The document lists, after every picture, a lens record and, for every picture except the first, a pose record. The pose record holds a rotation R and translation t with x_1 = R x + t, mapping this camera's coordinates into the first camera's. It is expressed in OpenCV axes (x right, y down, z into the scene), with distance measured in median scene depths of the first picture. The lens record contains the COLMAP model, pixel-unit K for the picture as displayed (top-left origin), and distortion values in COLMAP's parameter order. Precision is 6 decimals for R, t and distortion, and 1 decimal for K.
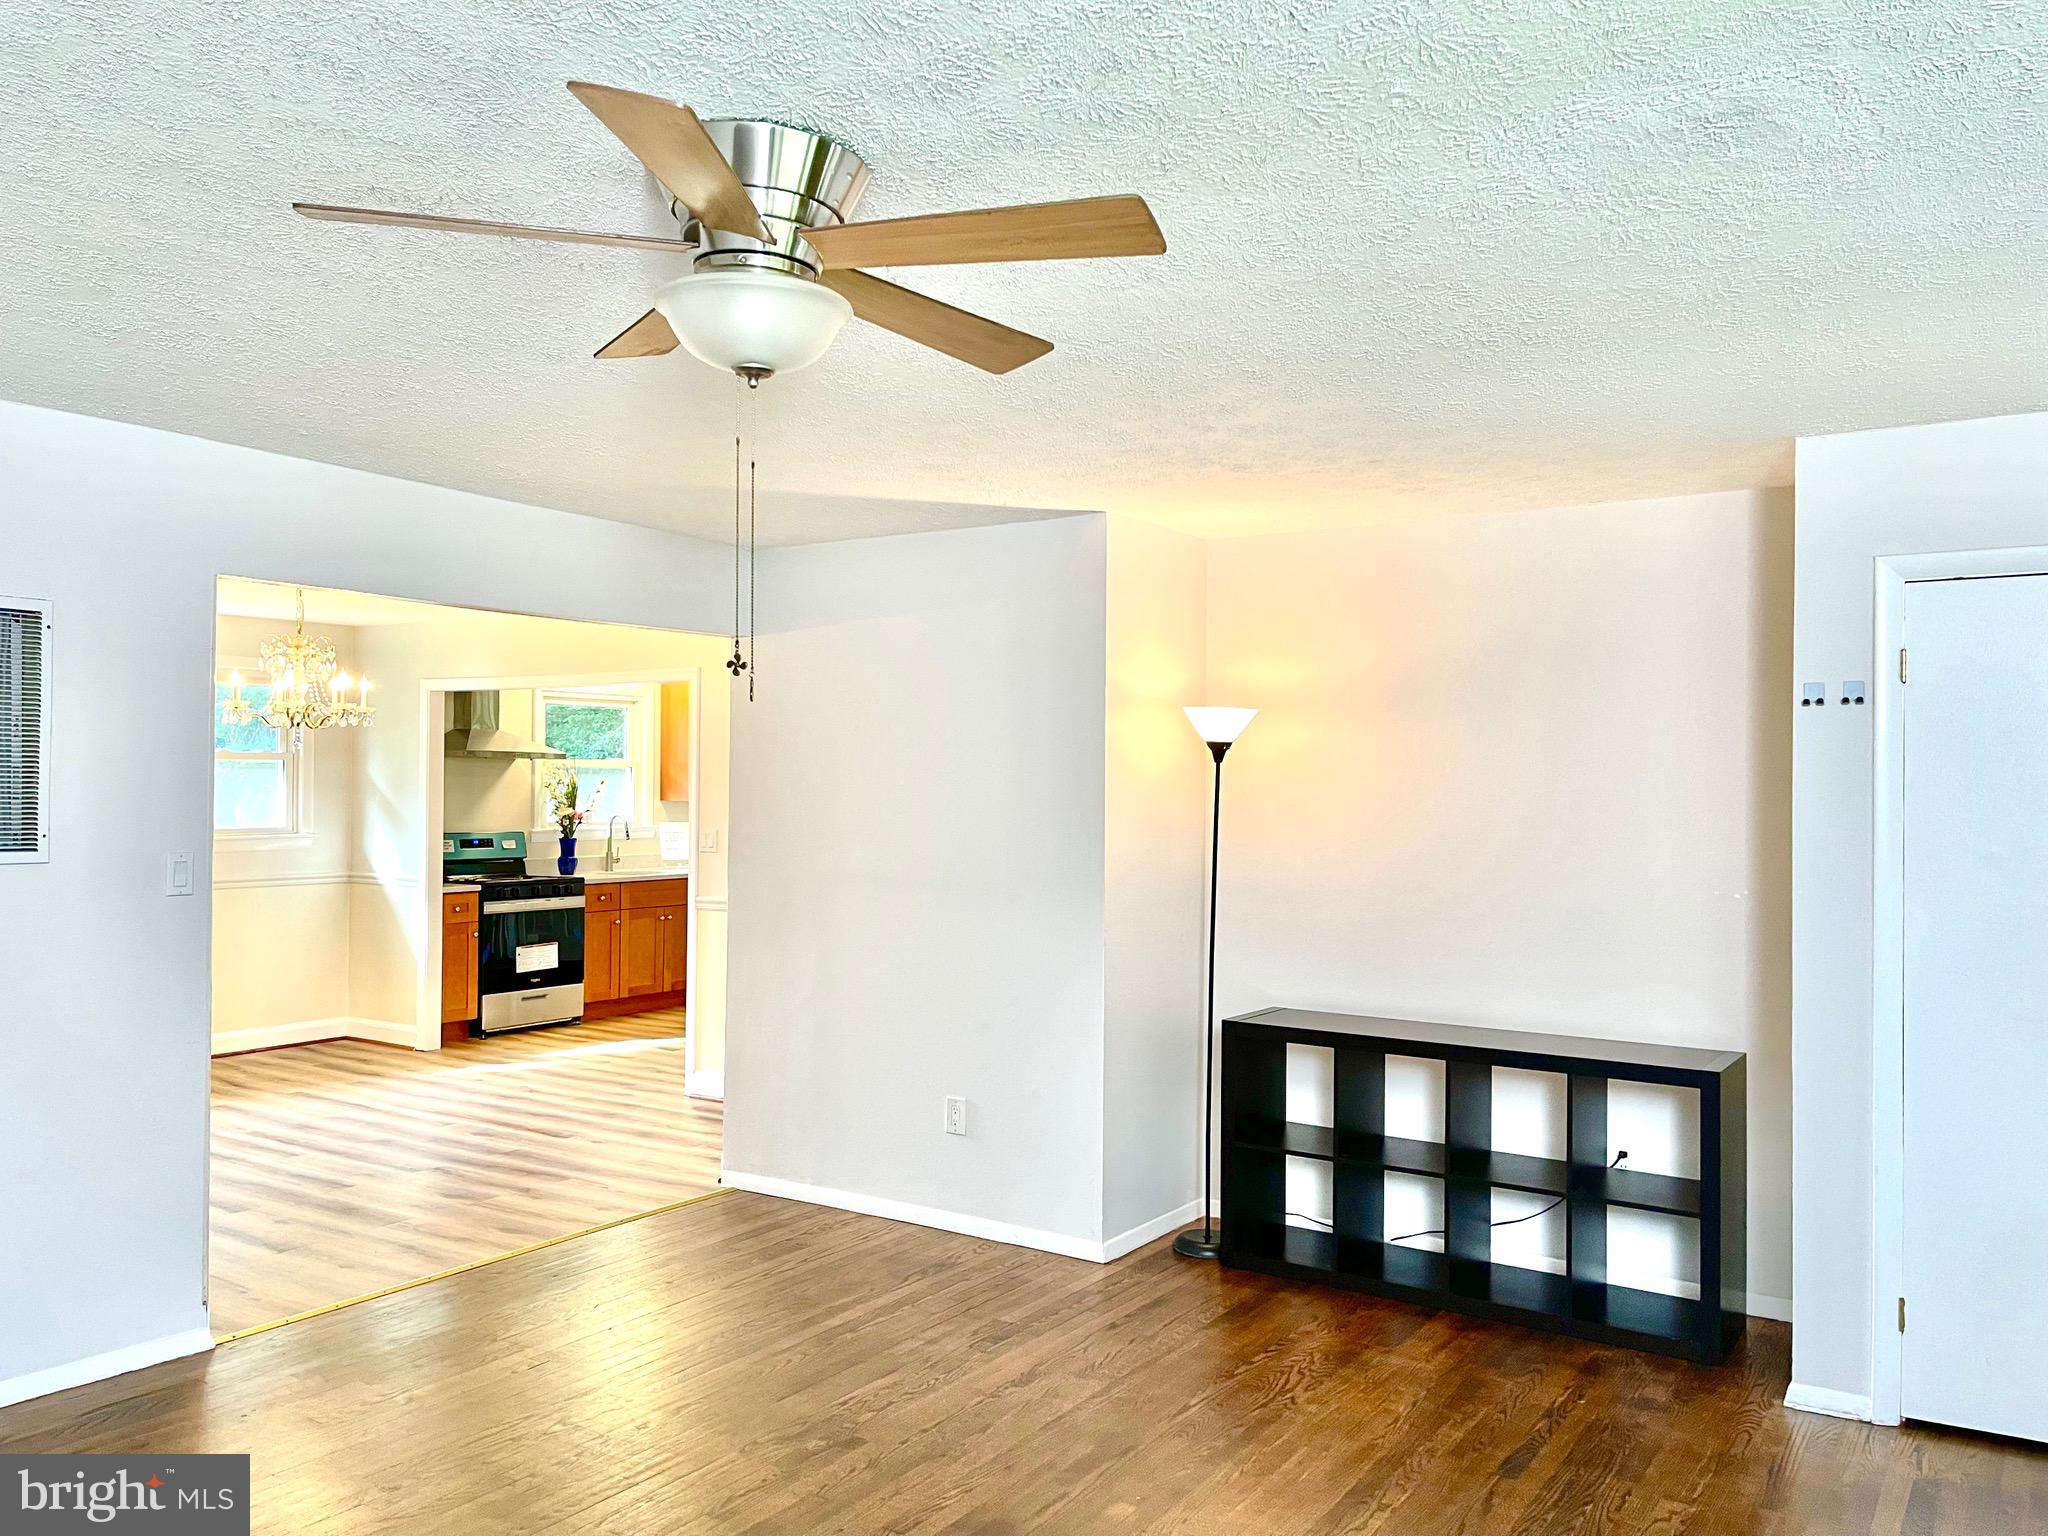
lens RADIAL K [[1548.7, 0, 1024.0], [0, 1548.7, 768.0], [0, 0, 1]] dist [0.049027, -0.062368]
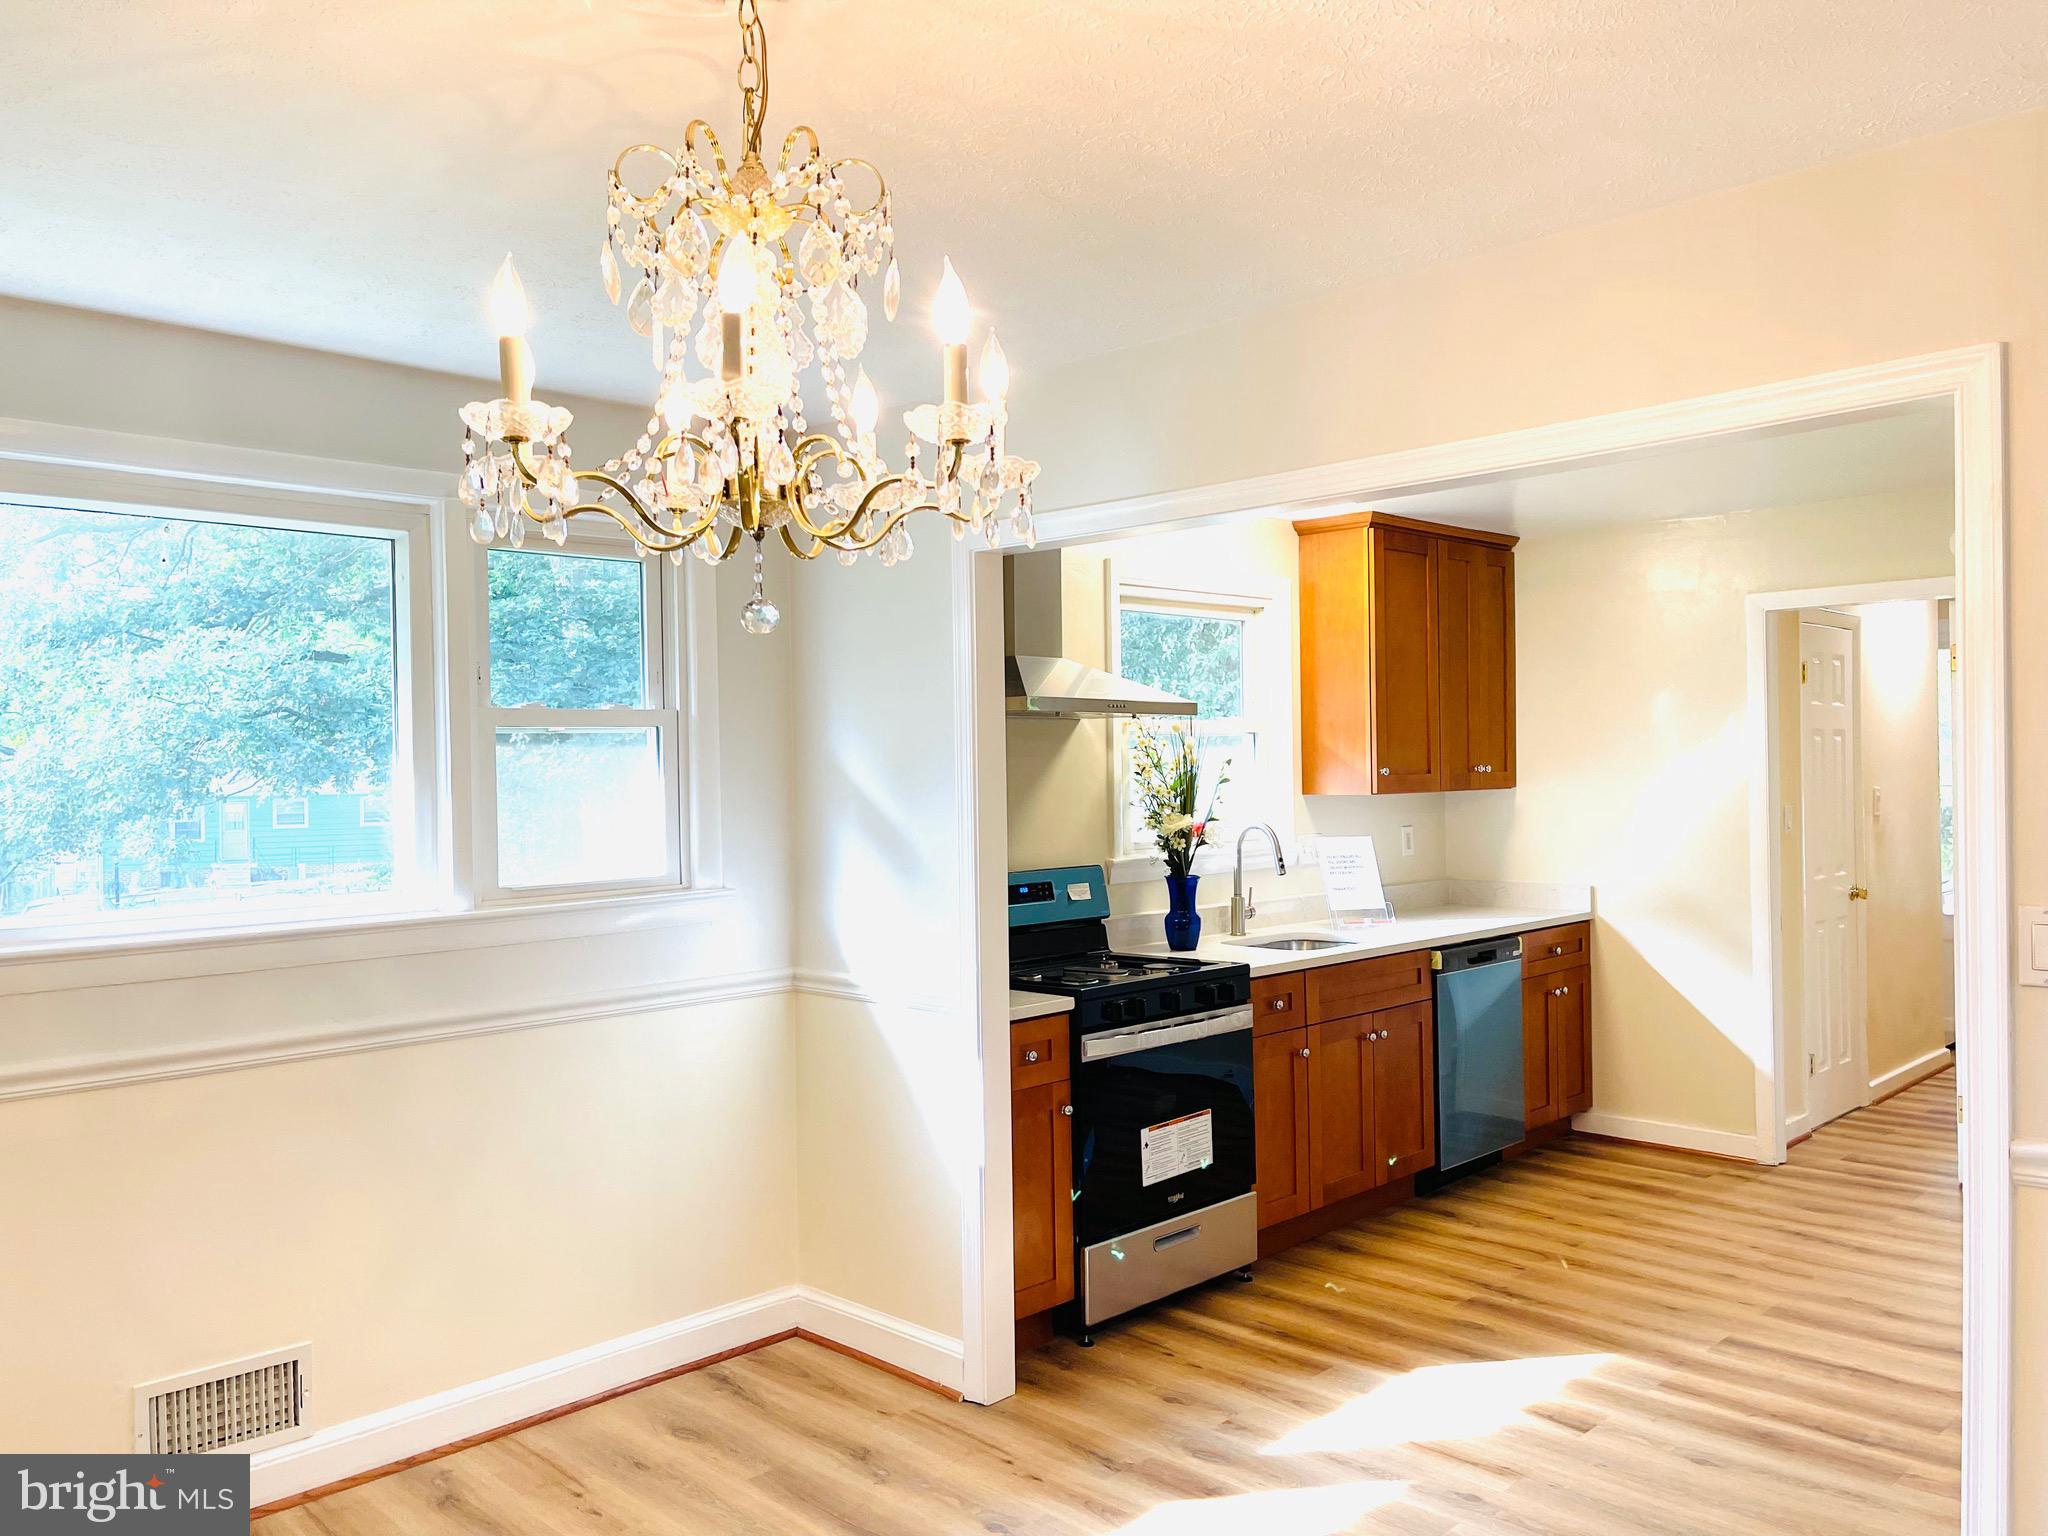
lens RADIAL K [[1584.4, 0, 1024.0], [0, 1584.4, 768.0], [0, 0, 1]] dist [0.032657, -0.002273]
pose [[0.981480, -0.021940, -0.190304, -0.259488], [0.025008, 0.999593, 0.013734, 0.002875], [0.189925, -0.018239, 0.981629, 0.522924]]
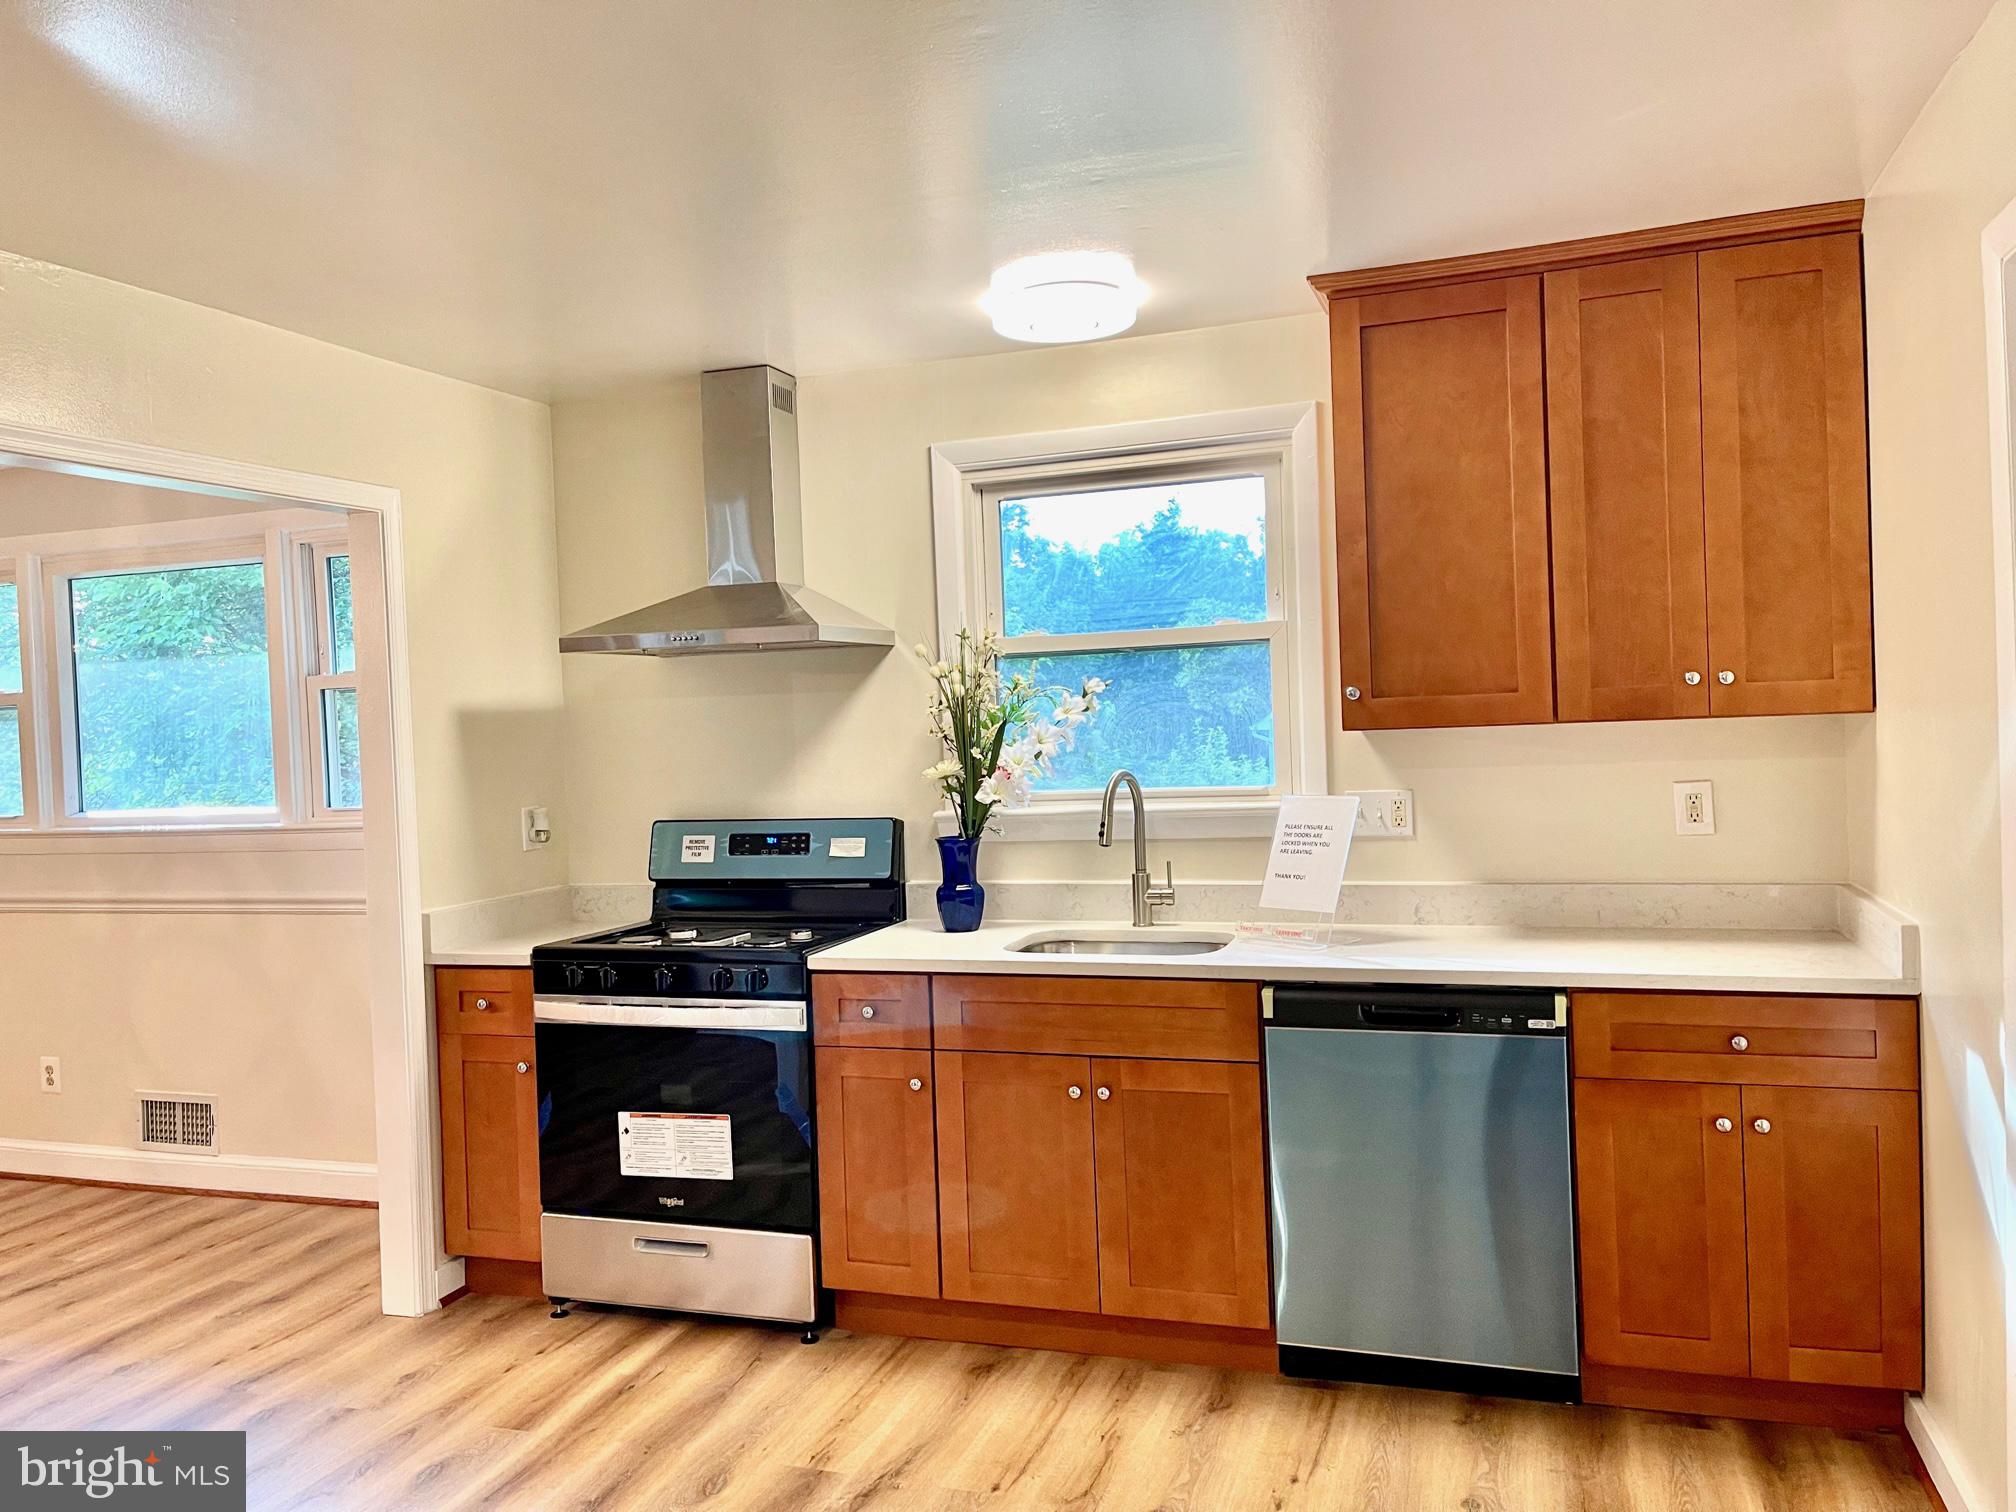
lens RADIAL K [[1524.5, 0, 1008.0], [0, 1524.5, 756.0], [0, 0, 1]] dist [0.049027, -0.062368]
pose [[0.250481, 0.004947, -0.968109, 0.083787], [0.051974, 0.998476, 0.018550, 0.019266], [0.966725, -0.054963, 0.249843, 0.966071]]
